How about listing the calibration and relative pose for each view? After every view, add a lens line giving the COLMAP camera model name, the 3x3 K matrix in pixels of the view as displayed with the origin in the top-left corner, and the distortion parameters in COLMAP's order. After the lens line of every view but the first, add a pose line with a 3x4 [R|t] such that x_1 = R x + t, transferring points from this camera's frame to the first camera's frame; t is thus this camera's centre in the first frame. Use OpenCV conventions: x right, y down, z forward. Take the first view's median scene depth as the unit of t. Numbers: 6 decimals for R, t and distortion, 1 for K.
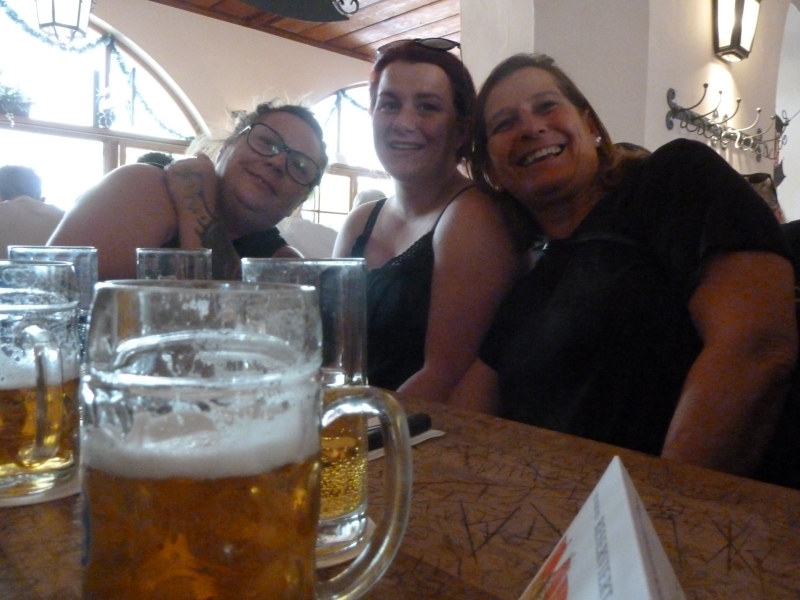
lens RADIAL K [[666.0, 0, 406.8], [0, 666.0, 299.9], [0, 0, 1]] dist [-0.031252, 0.003385]
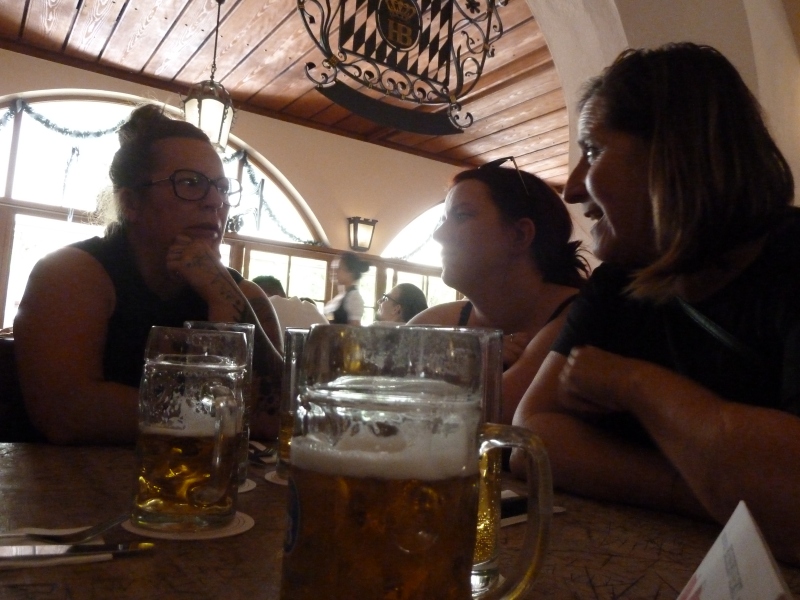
lens RADIAL K [[666.0, 0, 409.7], [0, 666.0, 301.0], [0, 0, 1]] dist [-0.031252, 0.003385]
pose [[0.988591, 0.013175, -0.150045, -0.004804], [-0.035938, 0.988029, -0.150021, 0.006486], [0.146273, 0.153702, 0.977231, -0.013846]]
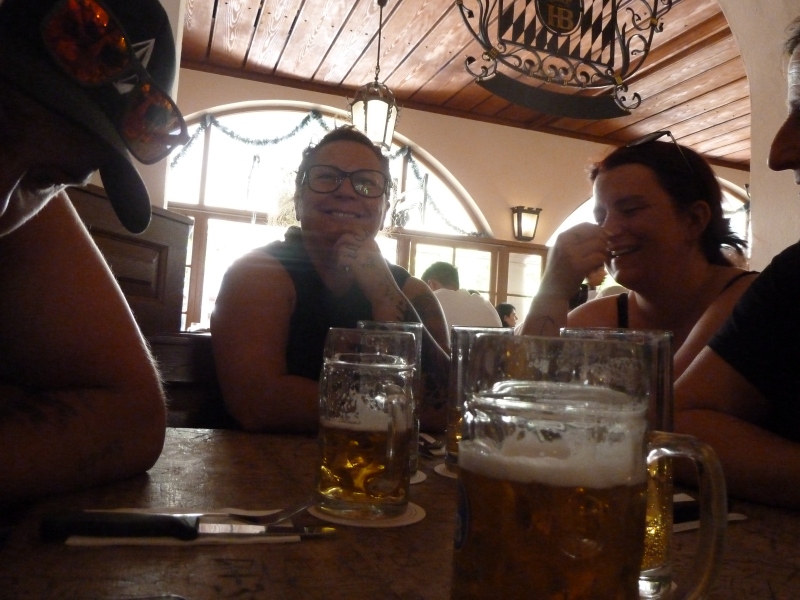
lens RADIAL K [[666.0, 0, 412.4], [0, 666.0, 302.6], [0, 0, 1]] dist [-0.031252, 0.003385]
pose [[0.923677, 0.000320, -0.383172, -0.003889], [-0.050866, 0.991252, -0.121788, 0.004620], [0.379781, 0.131983, 0.915613, -0.016881]]
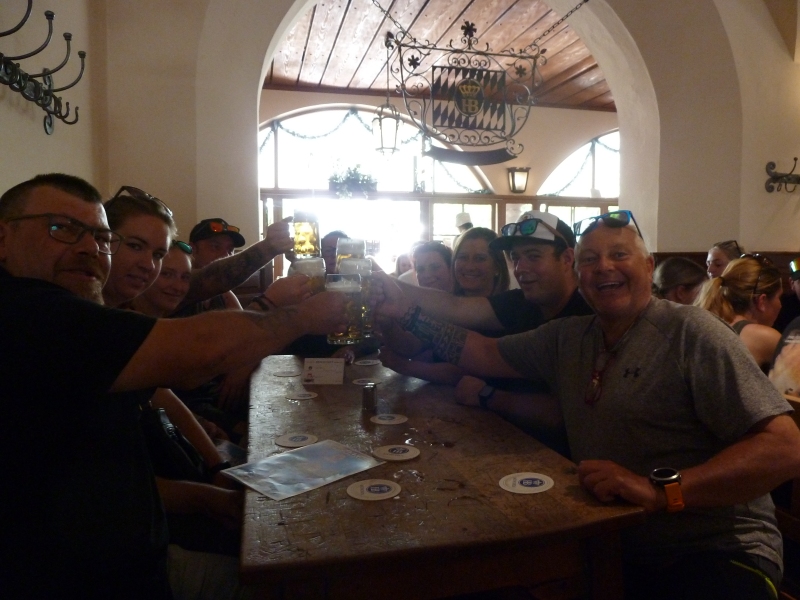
lens RADIAL K [[613.4, 0, 407.9], [0, 613.4, 296.3], [0, 0, 1]] dist [-0.032231, -0.013171]
pose [[0.874980, 0.002461, -0.484152, 0.257593], [0.001332, 0.999971, 0.007490, -0.041503], [0.484156, -0.007198, 0.874952, -0.320381]]
